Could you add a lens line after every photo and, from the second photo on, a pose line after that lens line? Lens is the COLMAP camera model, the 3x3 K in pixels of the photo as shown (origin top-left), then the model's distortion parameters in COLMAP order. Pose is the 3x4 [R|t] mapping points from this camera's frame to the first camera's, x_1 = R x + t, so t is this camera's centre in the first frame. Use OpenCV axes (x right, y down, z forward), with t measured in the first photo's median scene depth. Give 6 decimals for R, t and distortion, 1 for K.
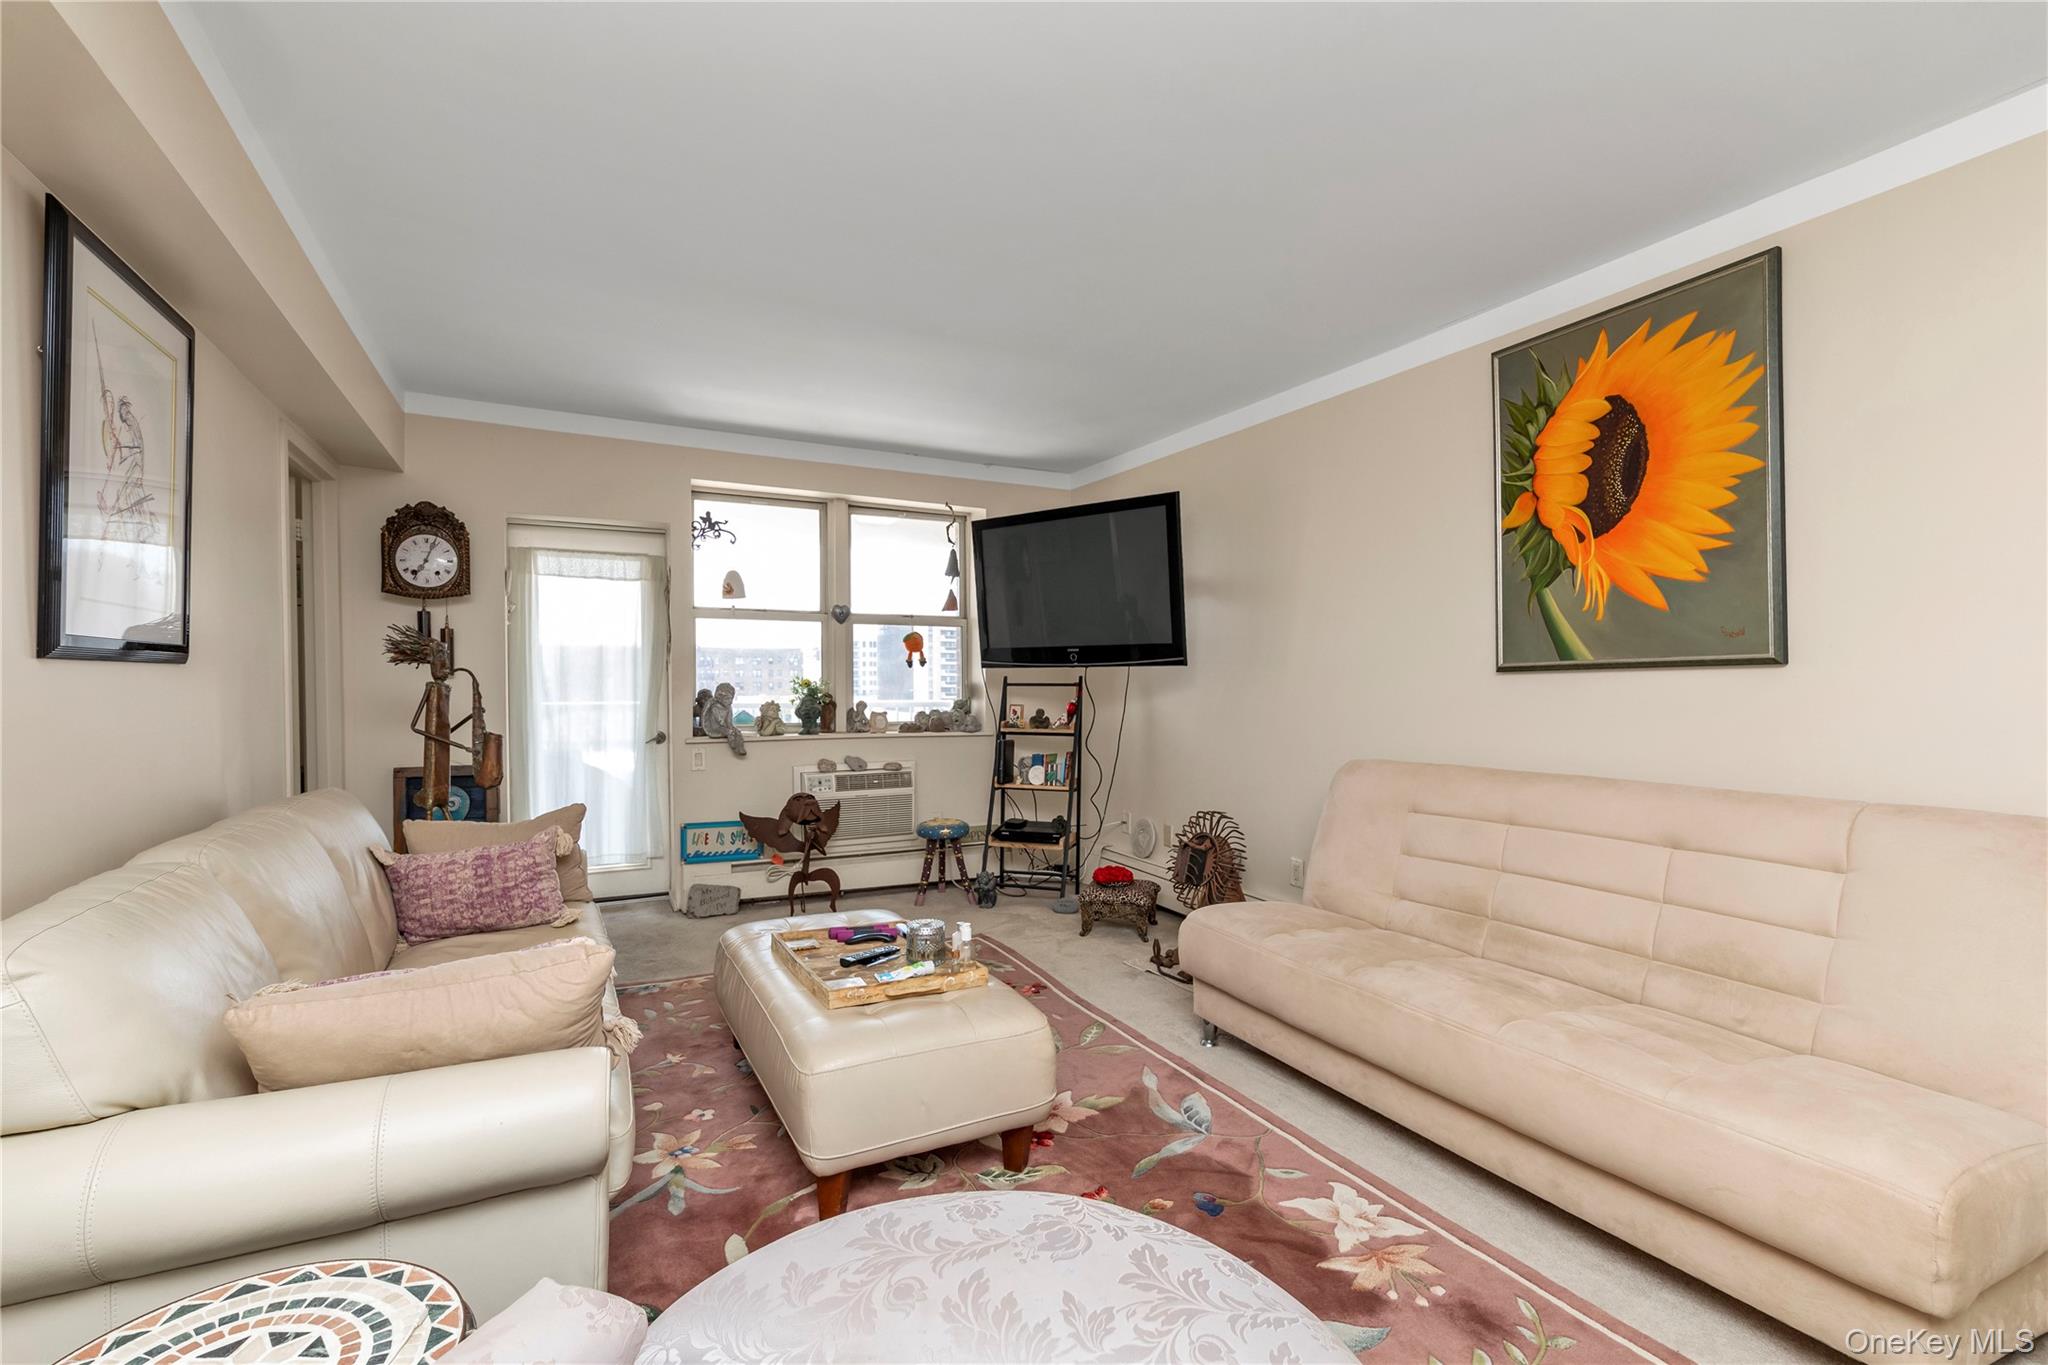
lens RADIAL K [[902.3, 0, 1007.9], [0, 902.3, 700.9], [0, 0, 1]] dist [0.004139, 0.000004]
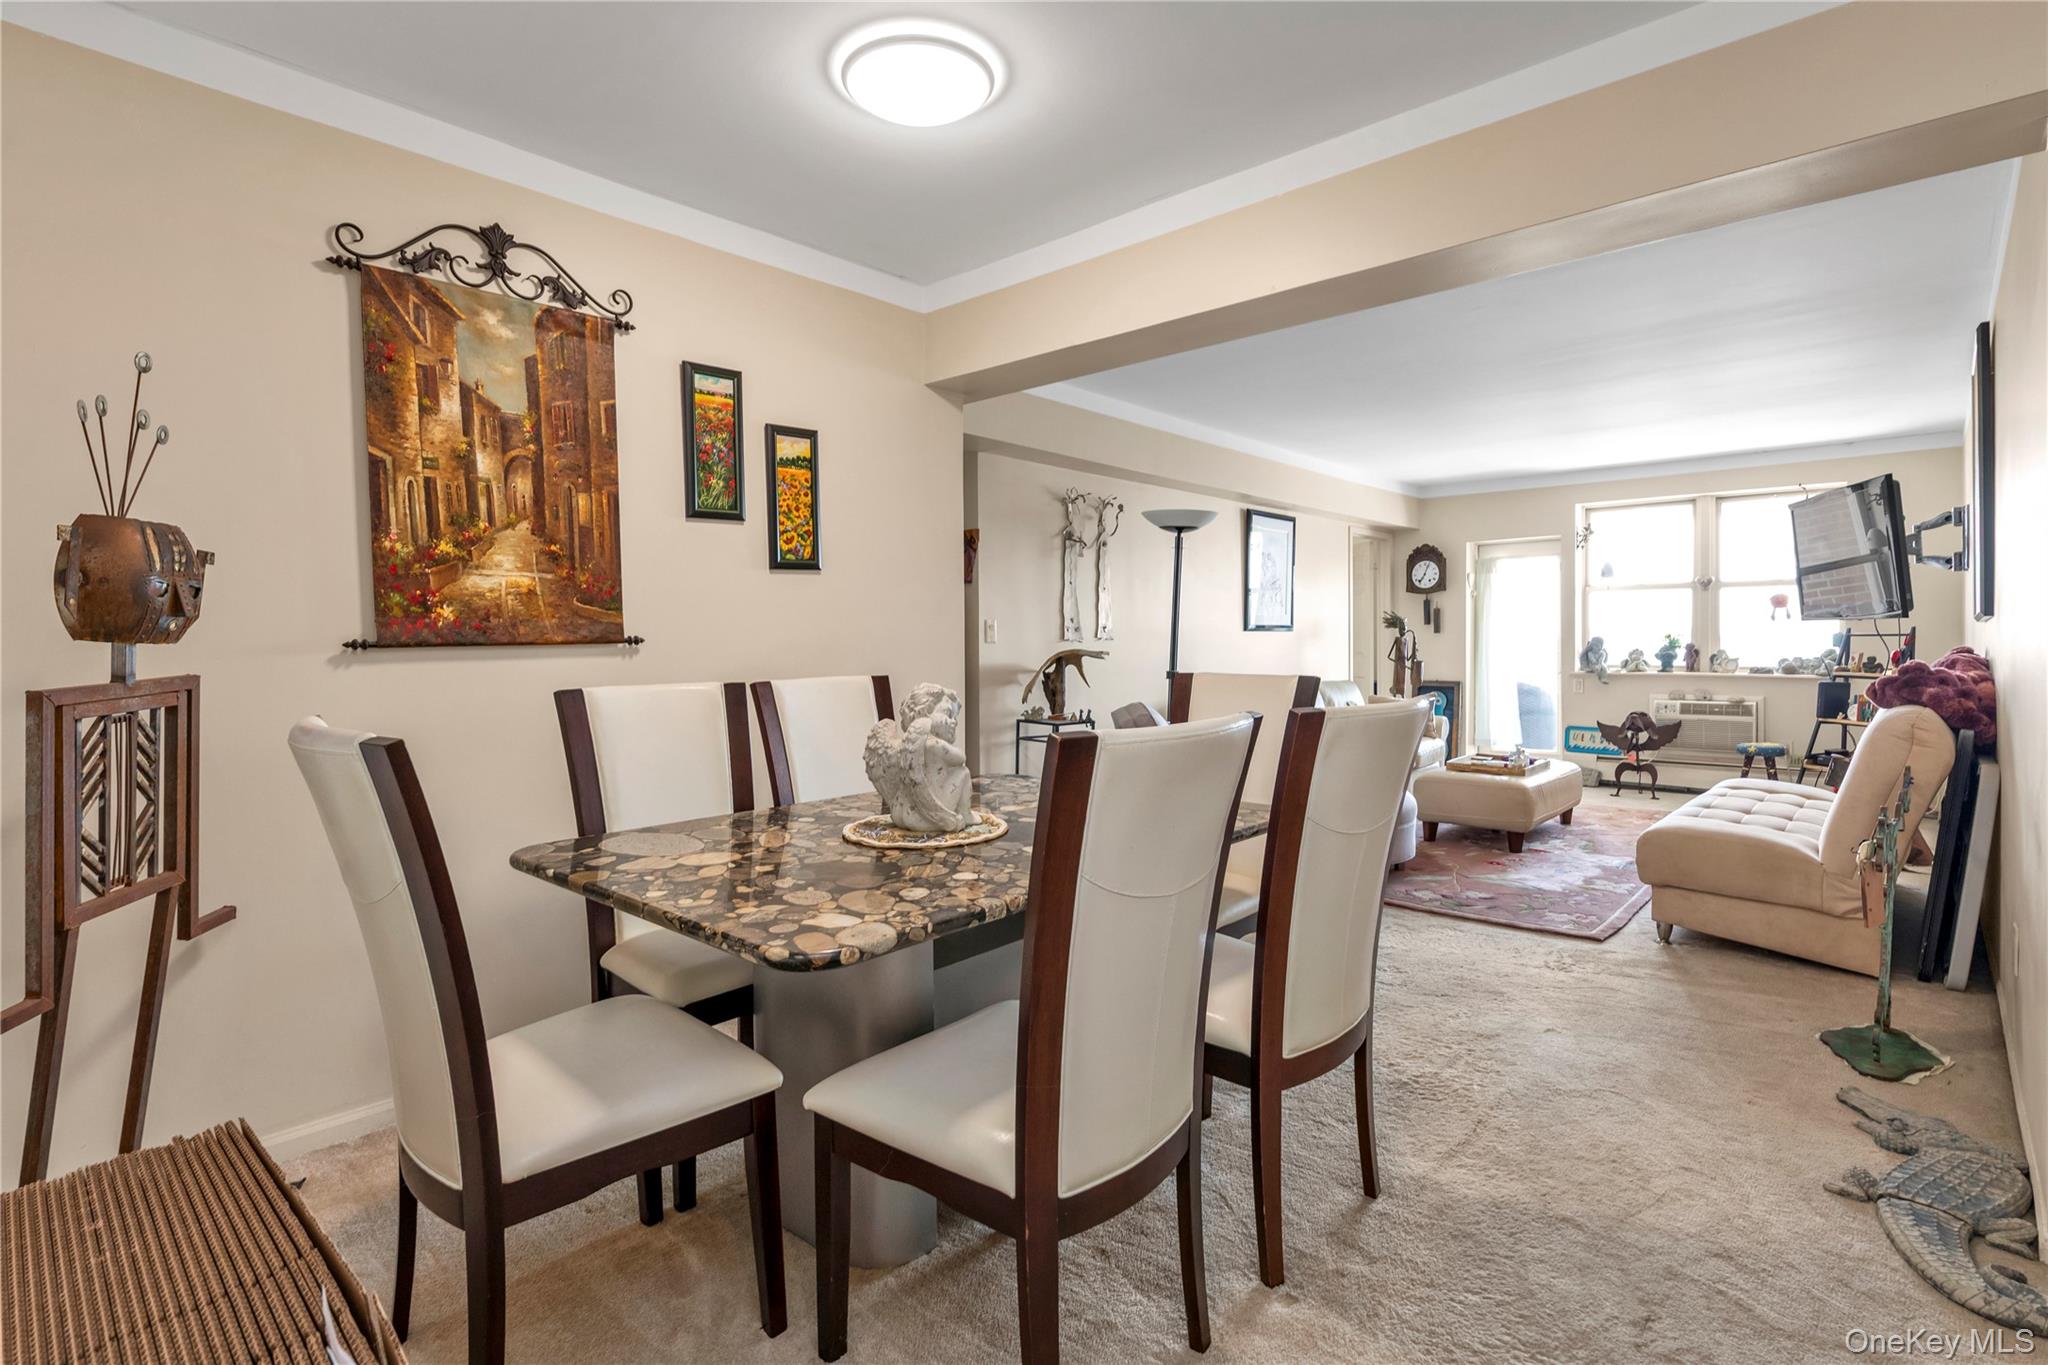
lens RADIAL K [[973.9, 0, 1023.0], [0, 973.9, 670.2], [0, 0, 1]] dist [-0.017662, -0.000273]
pose [[0.353460, 0.022220, -0.935186, 0.827490], [-0.011174, 0.999747, 0.019531, 0.016298], [0.935383, 0.003546, 0.353618, -0.448098]]
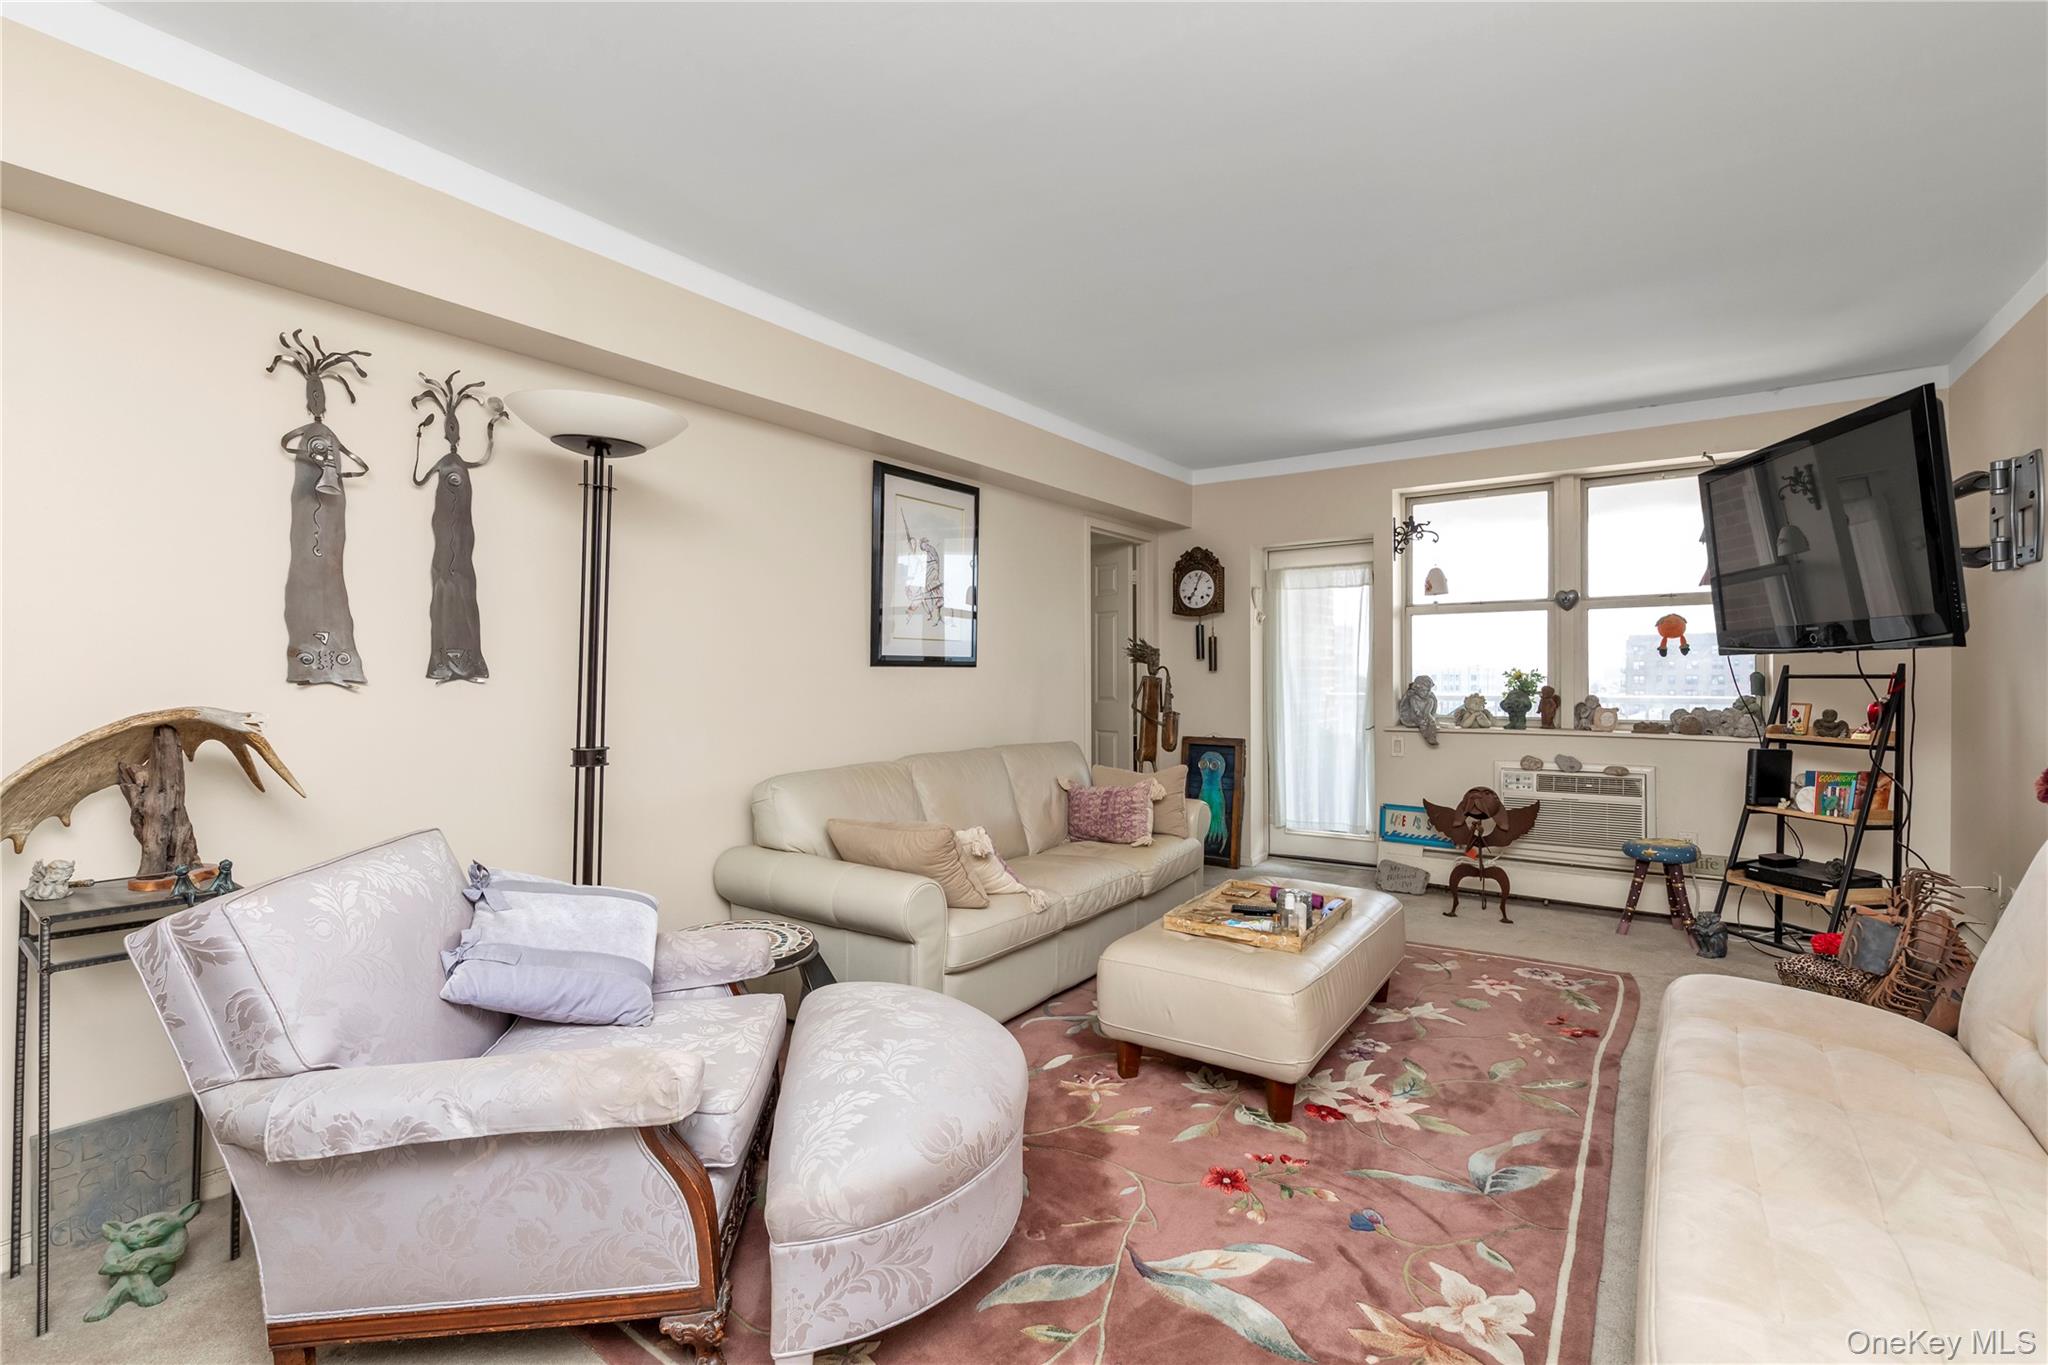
lens RADIAL K [[902.3, 0, 1052.4], [0, 902.3, 680.1], [0, 0, 1]] dist [0.004139, 0.000004]
pose [[0.492114, -0.000045, -0.870531, 0.379670], [-0.014184, 0.999867, -0.008070, -0.000061], [0.870415, 0.016319, 0.492048, 0.100553]]
